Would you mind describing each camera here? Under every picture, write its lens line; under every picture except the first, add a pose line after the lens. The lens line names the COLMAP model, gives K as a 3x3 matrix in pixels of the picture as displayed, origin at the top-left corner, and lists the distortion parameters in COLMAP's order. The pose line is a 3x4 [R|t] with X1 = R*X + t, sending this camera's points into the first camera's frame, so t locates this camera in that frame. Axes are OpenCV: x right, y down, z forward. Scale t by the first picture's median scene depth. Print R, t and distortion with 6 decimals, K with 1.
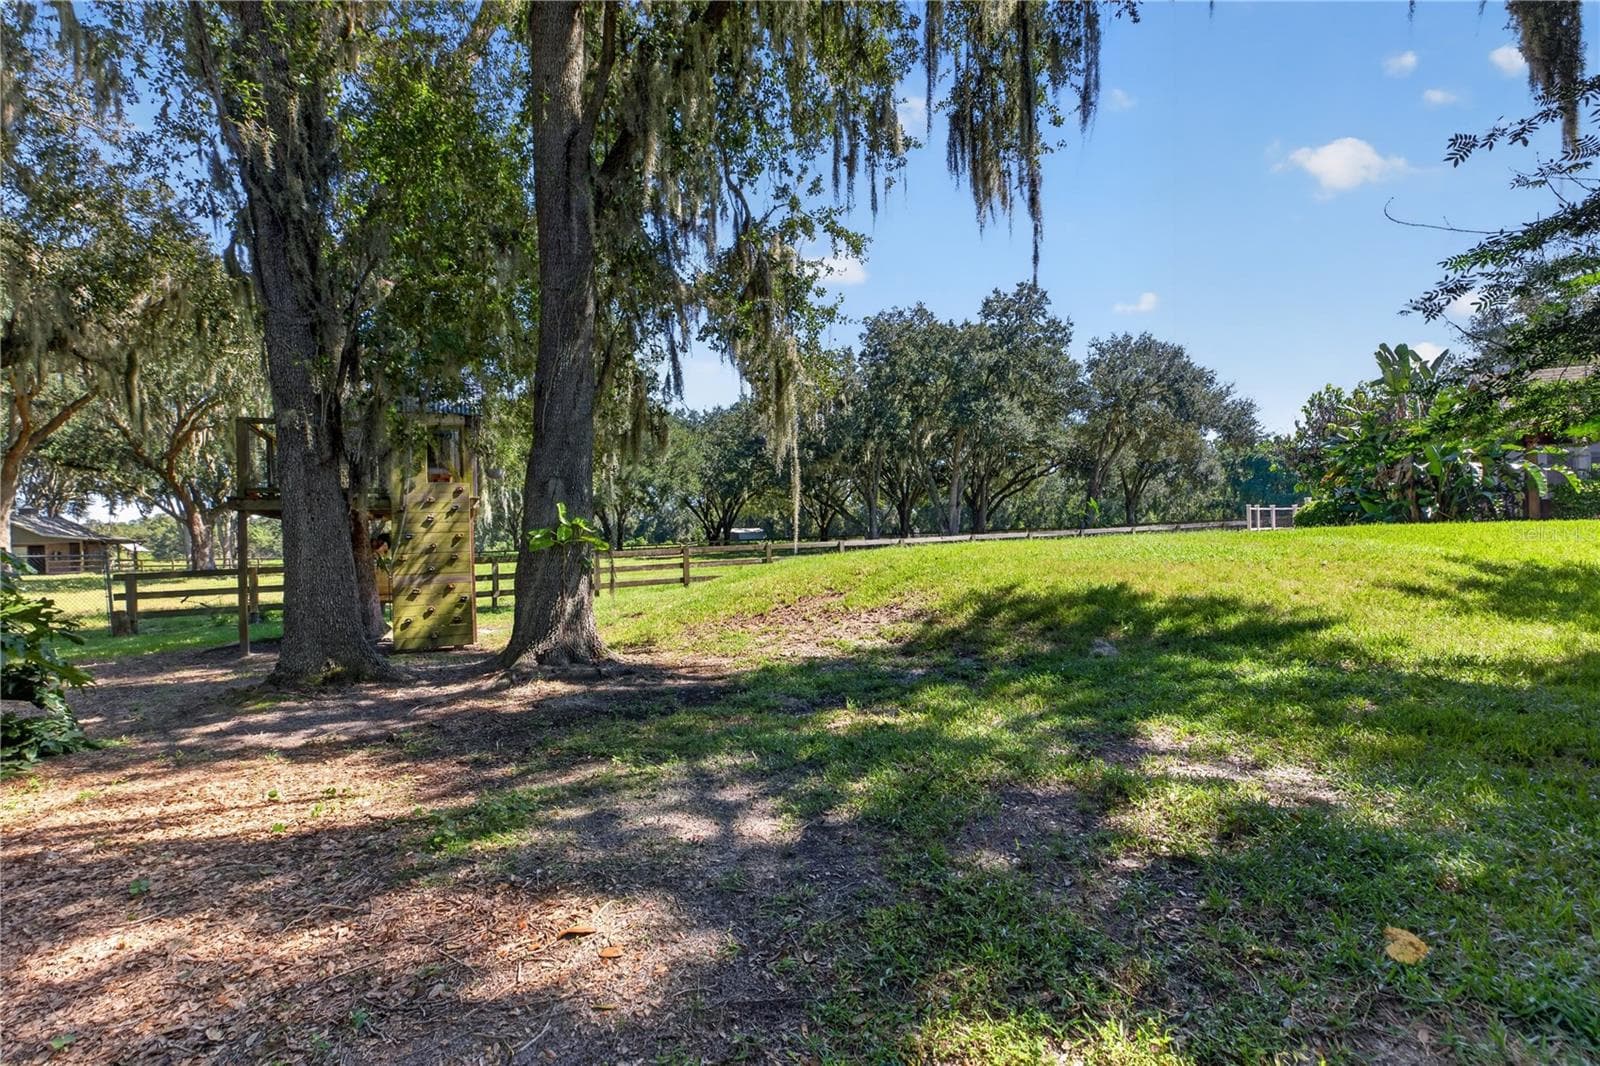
lens RADIAL K [[732.0, 0, 800.0], [0, 732.0, 533.0], [0, 0, 1]] dist [0.001318, 0.000037]
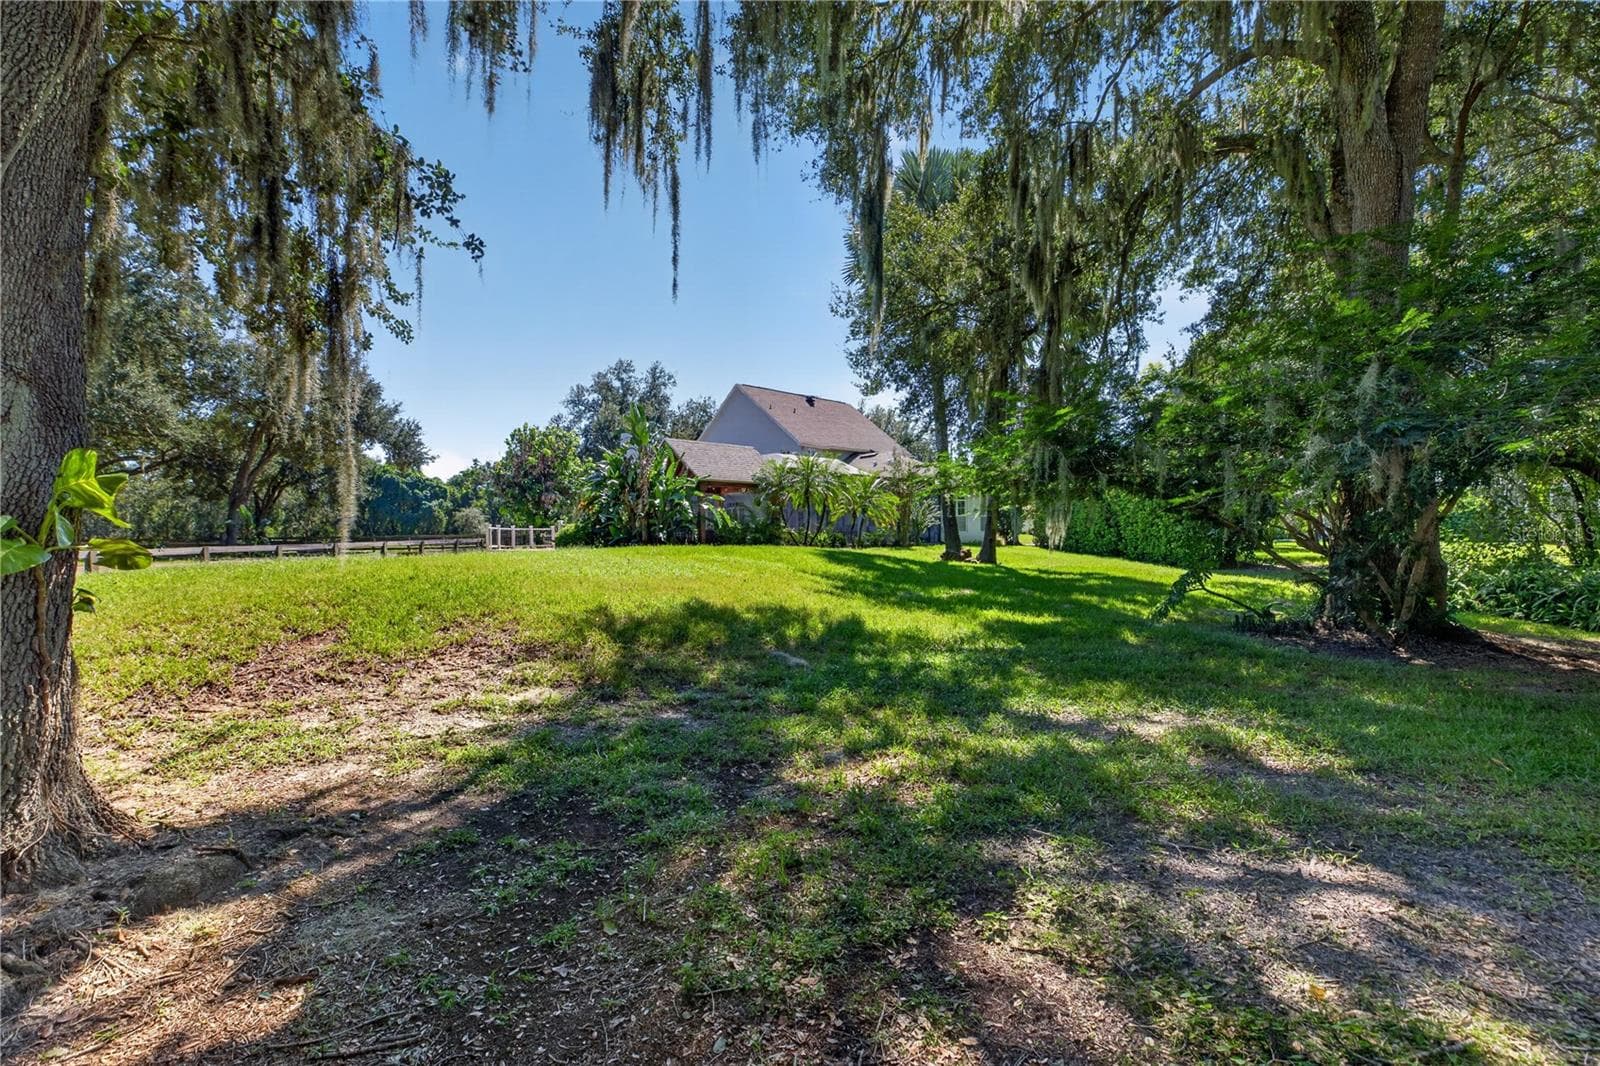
lens RADIAL K [[732.0, 0, 800.0], [0, 732.0, 533.0], [0, 0, 1]] dist [0.001318, 0.000037]
pose [[0.432970, 0.028523, 0.900957, -0.209694], [-0.006002, 0.999568, -0.028761, 0.001135], [-0.901388, 0.007045, 0.432955, 0.211195]]
